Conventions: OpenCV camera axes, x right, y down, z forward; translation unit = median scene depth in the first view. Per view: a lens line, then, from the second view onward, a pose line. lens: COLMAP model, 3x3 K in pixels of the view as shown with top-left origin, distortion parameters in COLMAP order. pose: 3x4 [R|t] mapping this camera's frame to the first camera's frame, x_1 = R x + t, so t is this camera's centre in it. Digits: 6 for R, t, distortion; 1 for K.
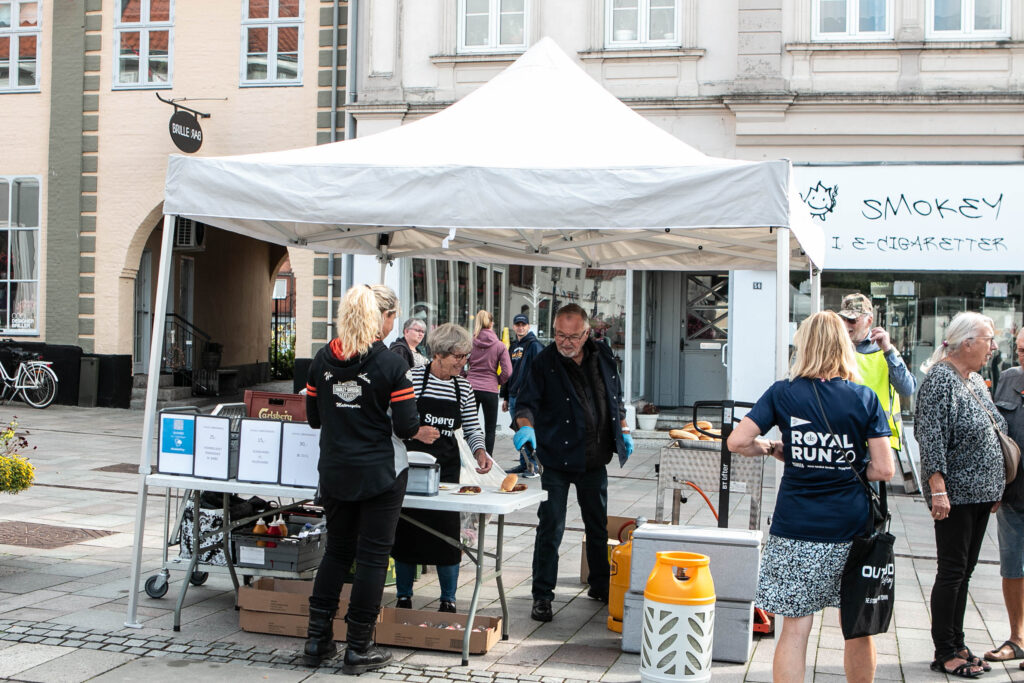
lens RADIAL K [[1376.9, 0, 519.1], [0, 1376.9, 346.3], [0, 0, 1]] dist [-0.090967, 0.000000]
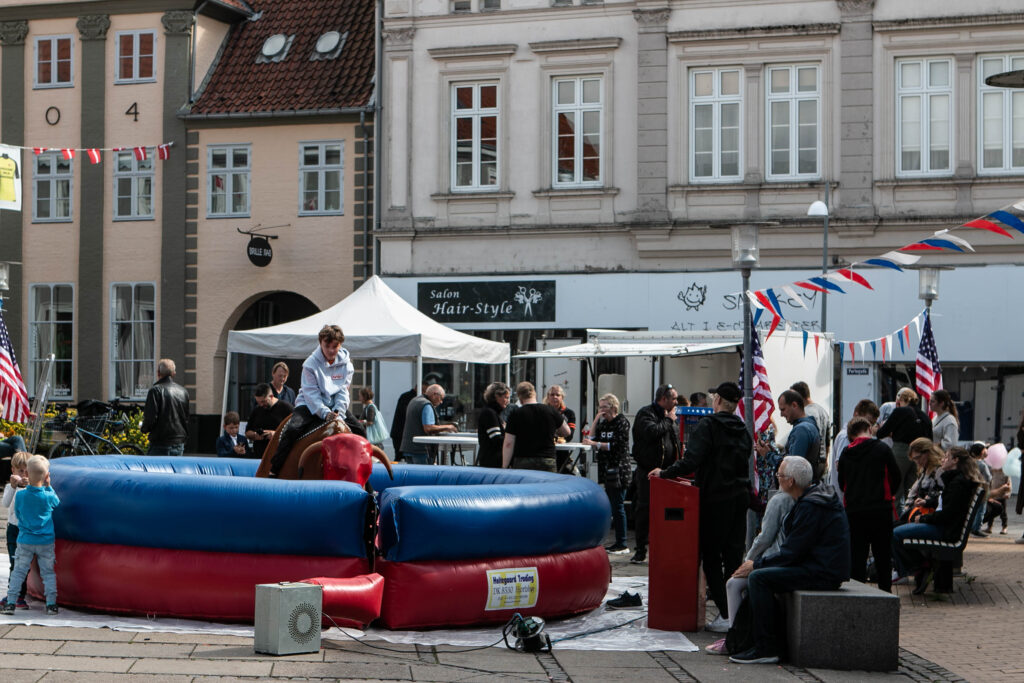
lens RADIAL K [[2136.3, 0, 510.1], [0, 2136.3, 347.2], [0, 0, 1]] dist [-0.071082, 0.000000]
pose [[0.989070, -0.018207, -0.146318, 0.326387], [0.012998, 0.999250, -0.036476, 0.021887], [0.146872, 0.034175, 0.988565, -1.112643]]
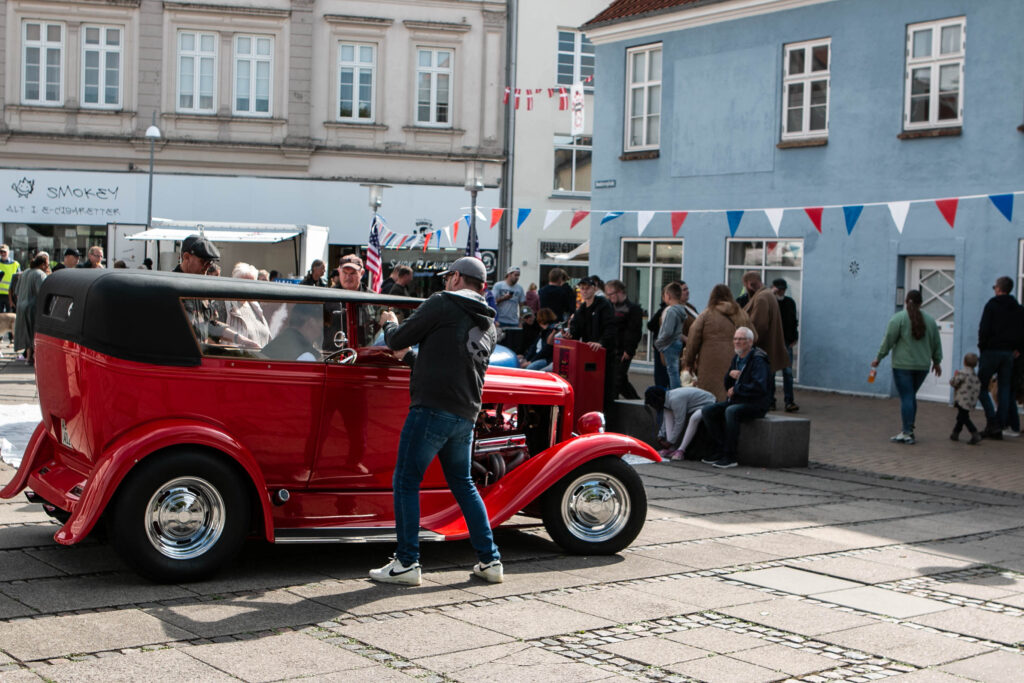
lens RADIAL K [[1376.9, 0, 513.2], [0, 1376.9, 341.4], [0, 0, 1]] dist [-0.090967, 0.000000]
pose [[0.864187, -0.023143, 0.502639, -0.142691], [-0.005459, 0.998452, 0.055357, 0.000651], [-0.503142, -0.050583, 0.862722, -0.939170]]
